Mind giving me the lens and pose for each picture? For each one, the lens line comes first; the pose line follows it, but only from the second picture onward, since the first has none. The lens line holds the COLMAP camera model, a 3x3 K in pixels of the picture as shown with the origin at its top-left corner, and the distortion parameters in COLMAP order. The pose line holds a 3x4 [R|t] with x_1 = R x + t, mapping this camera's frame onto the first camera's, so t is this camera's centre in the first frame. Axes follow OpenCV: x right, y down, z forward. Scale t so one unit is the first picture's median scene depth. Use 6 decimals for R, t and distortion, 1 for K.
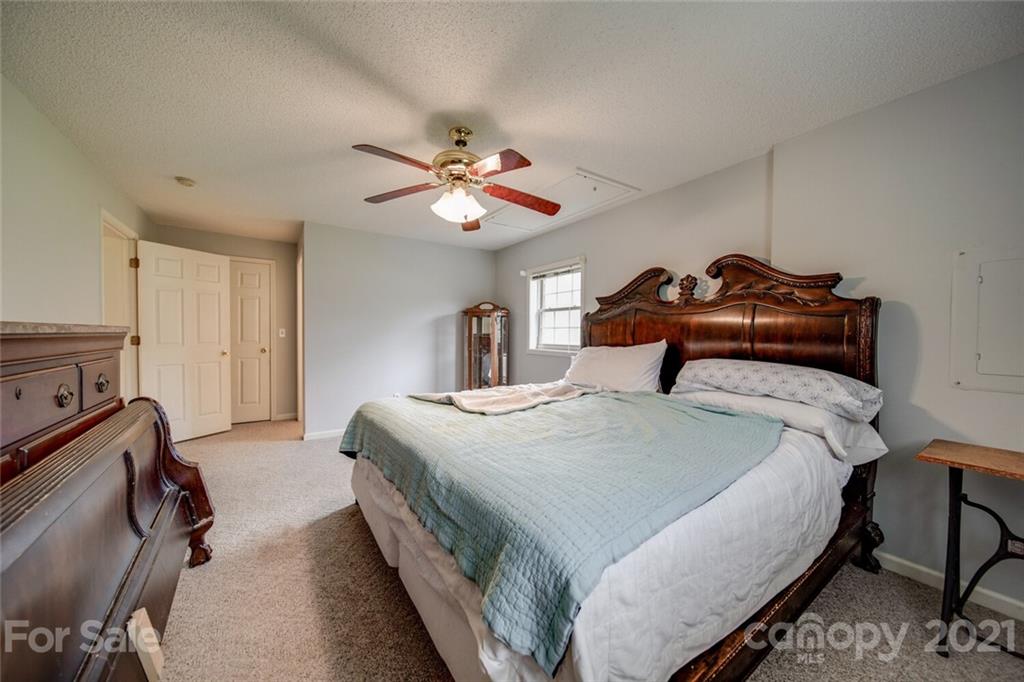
lens RADIAL K [[360.7, 0, 509.4], [0, 360.7, 341.6], [0, 0, 1]] dist [-0.002251, -0.000386]
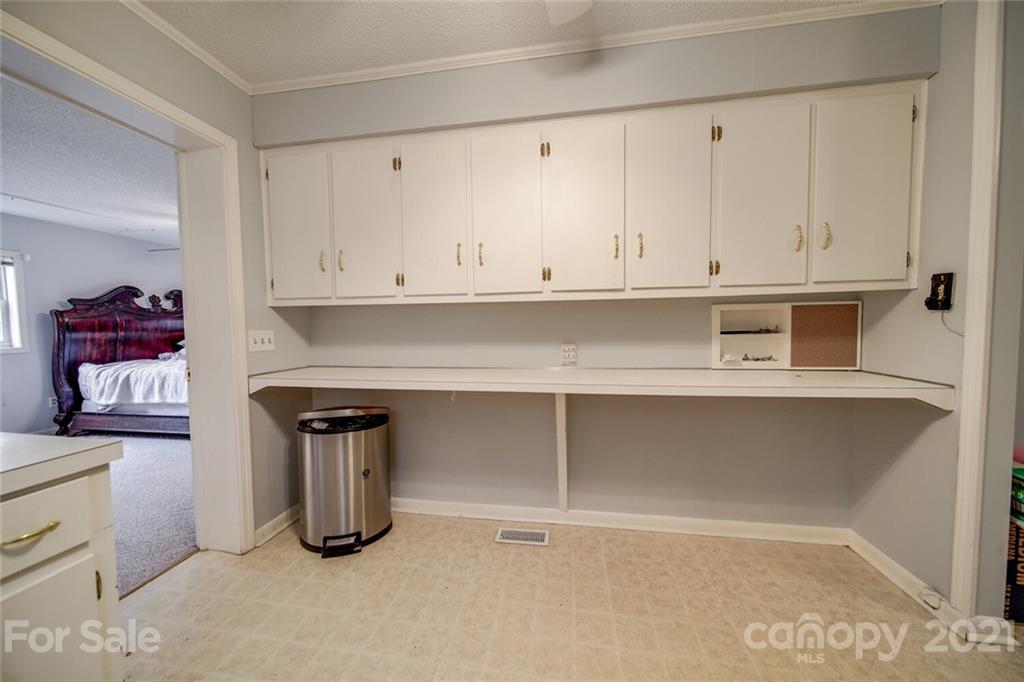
lens RADIAL K [[360.7, 0, 509.4], [0, 360.7, 341.6], [0, 0, 1]] dist [-0.002251, -0.000386]
pose [[-0.726768, -0.032441, 0.686116, -2.061223], [0.024956, 0.996977, 0.073574, -0.035173], [-0.686429, 0.070594, -0.723762, 1.086863]]
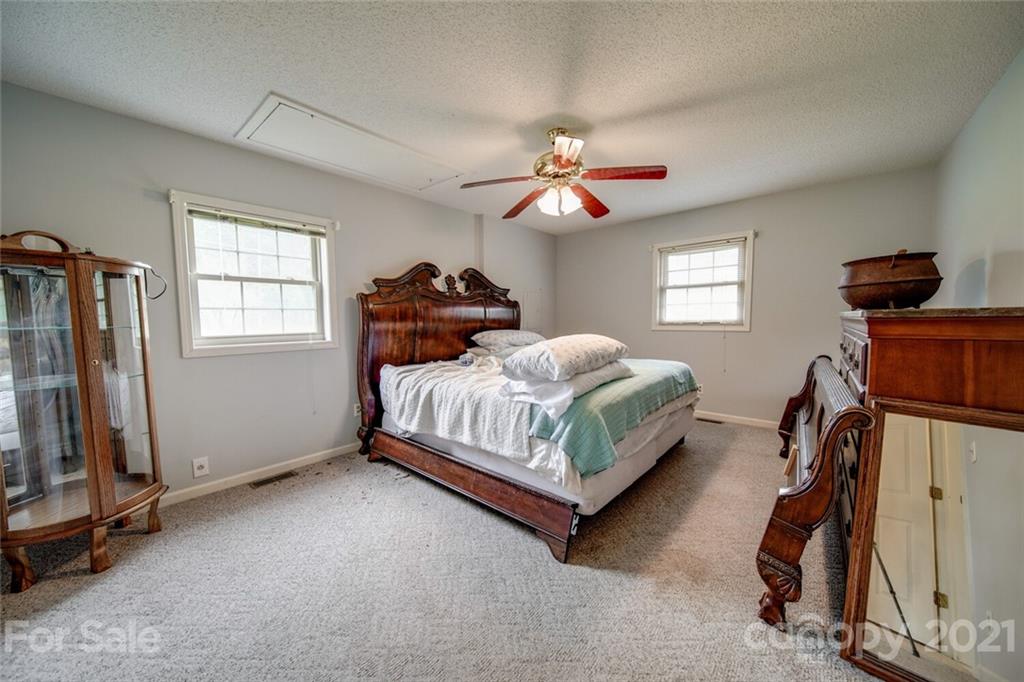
lens RADIAL K [[360.7, 0, 509.4], [0, 360.7, 341.6], [0, 0, 1]] dist [-0.002251, -0.000386]
pose [[-0.262804, -0.076833, 0.961785, -0.935632], [0.027442, 0.995826, 0.087050, -0.036479], [-0.964459, 0.049270, -0.259598, 1.141250]]
